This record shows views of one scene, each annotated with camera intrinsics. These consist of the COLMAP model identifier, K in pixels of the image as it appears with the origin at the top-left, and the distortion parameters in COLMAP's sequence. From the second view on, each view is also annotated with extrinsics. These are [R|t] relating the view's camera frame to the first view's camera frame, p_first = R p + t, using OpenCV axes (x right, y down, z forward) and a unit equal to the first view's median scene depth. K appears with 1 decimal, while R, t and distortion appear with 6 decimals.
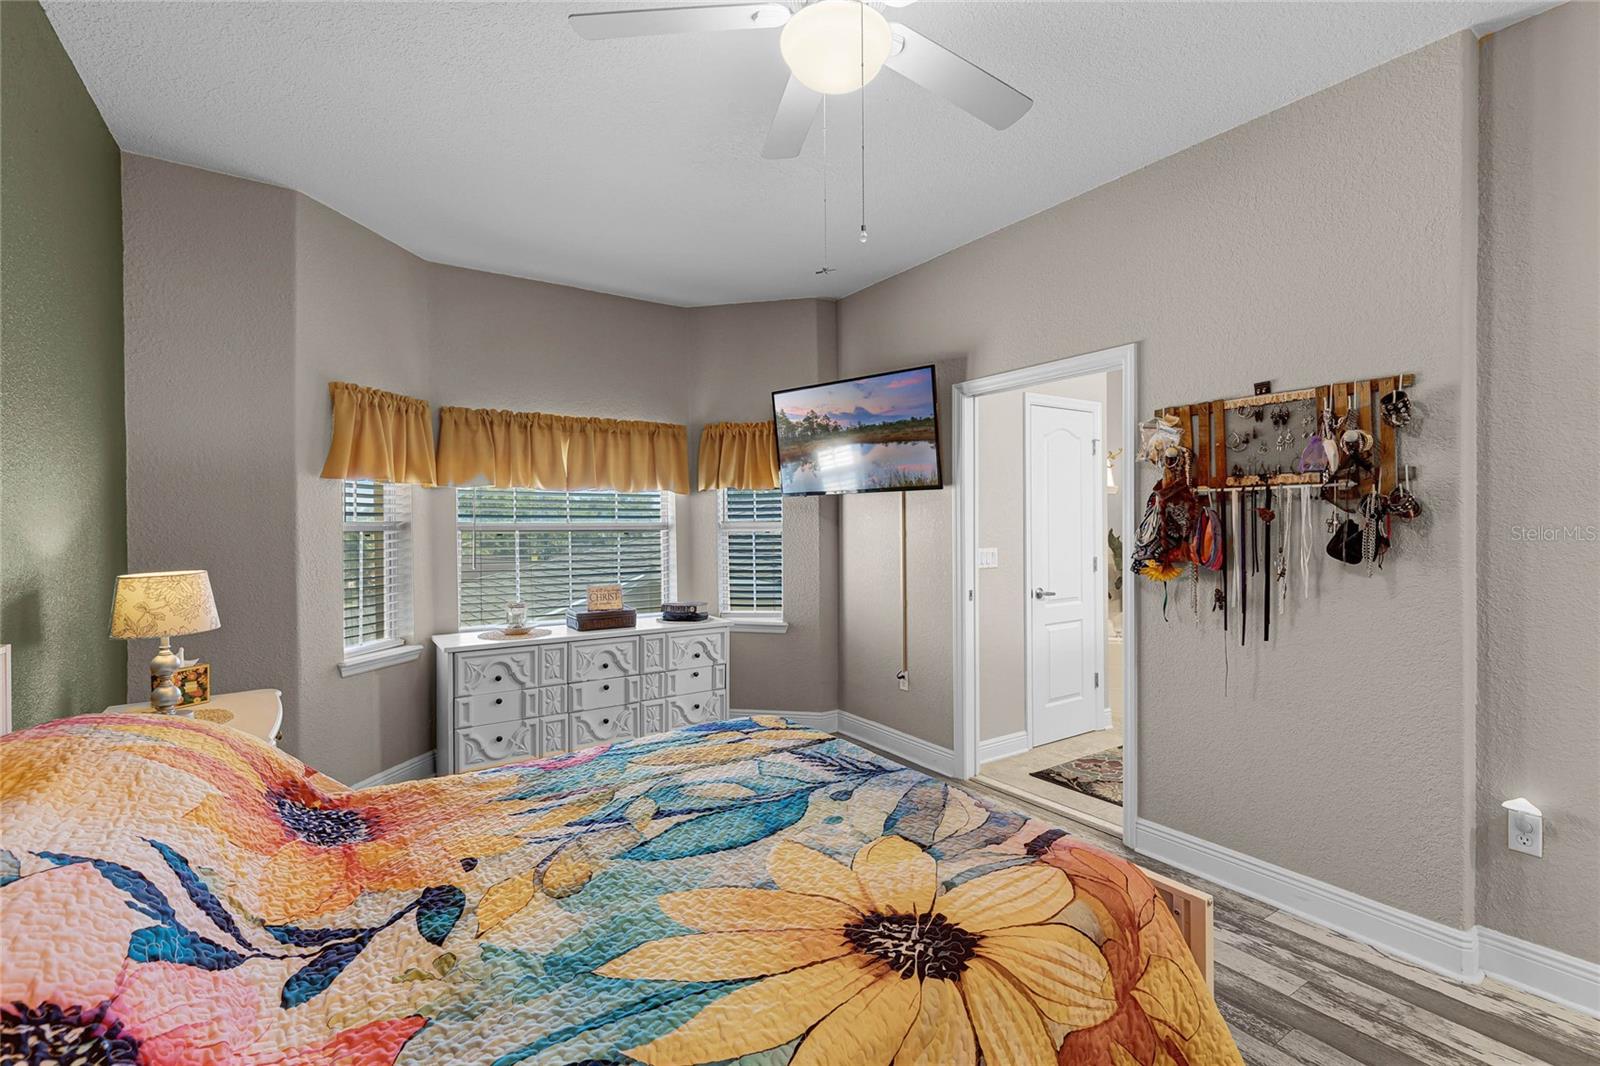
lens RADIAL K [[712.6, 0, 792.4], [0, 712.6, 542.6], [0, 0, 1]] dist [0.004295, -0.000664]
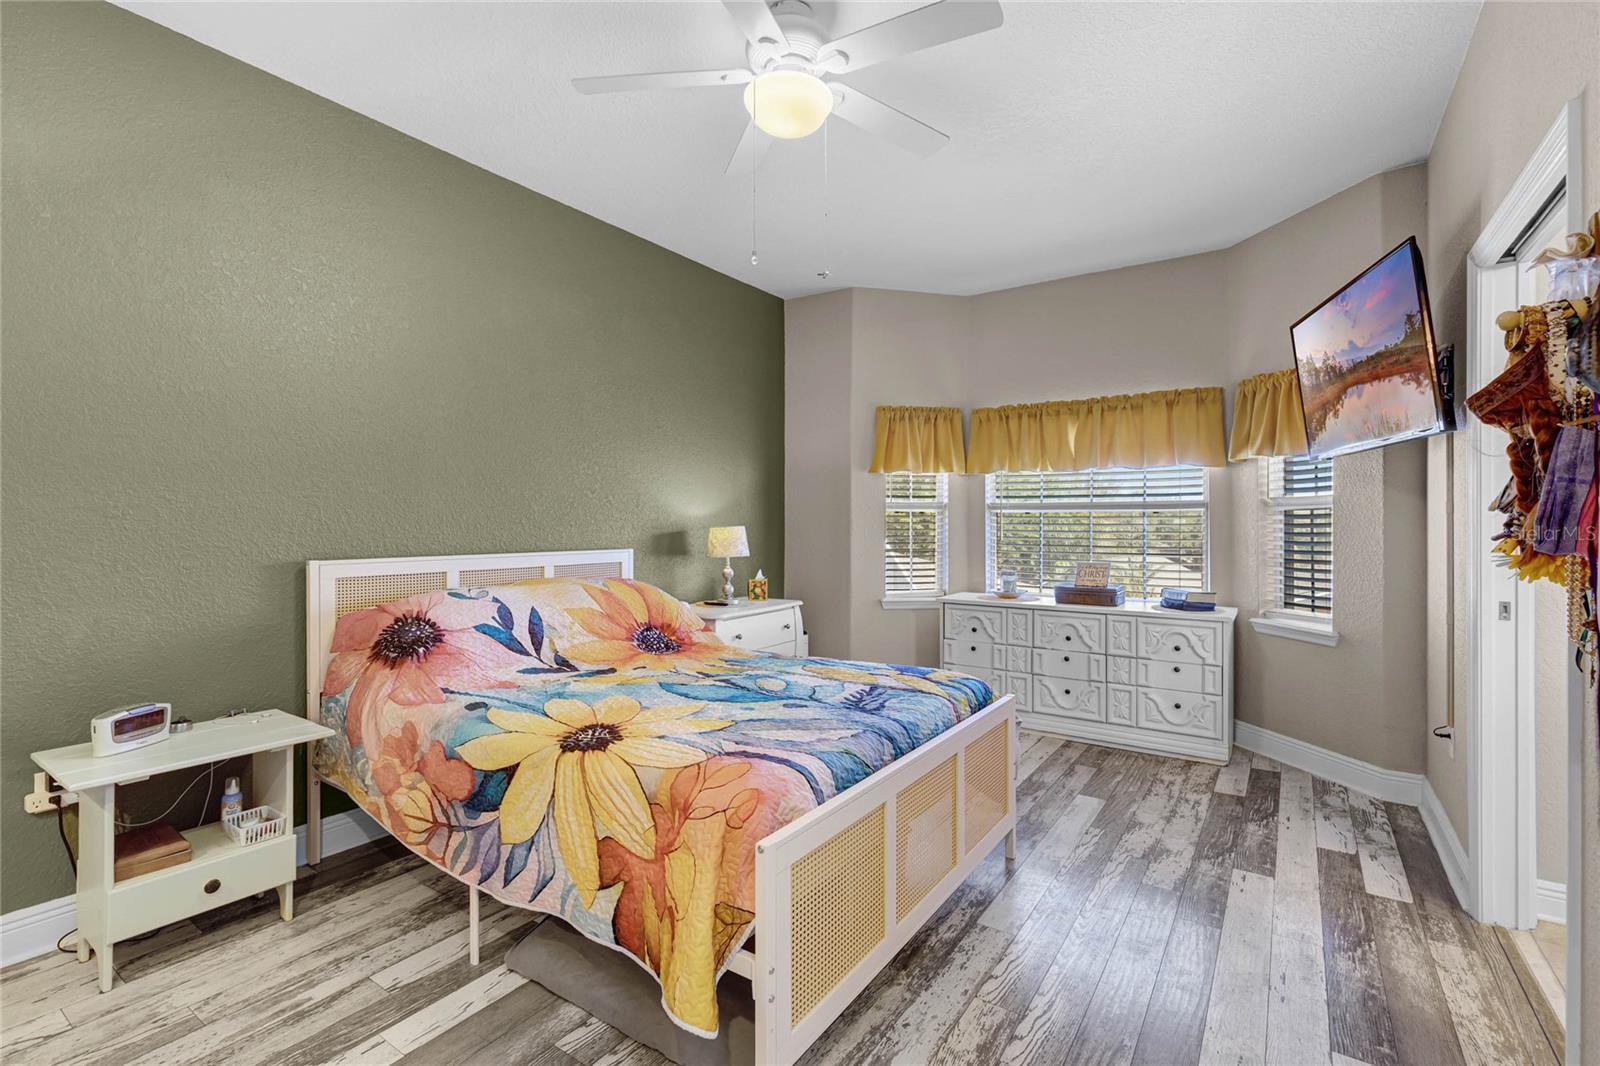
lens RADIAL K [[712.6, 0, 795.3], [0, 712.6, 539.2], [0, 0, 1]] dist [0.004295, -0.000664]
pose [[0.378405, 0.028524, -0.925201, 0.536427], [-0.027157, 0.999437, 0.019706, 0.019837], [0.925242, 0.017669, 0.378966, 0.237617]]
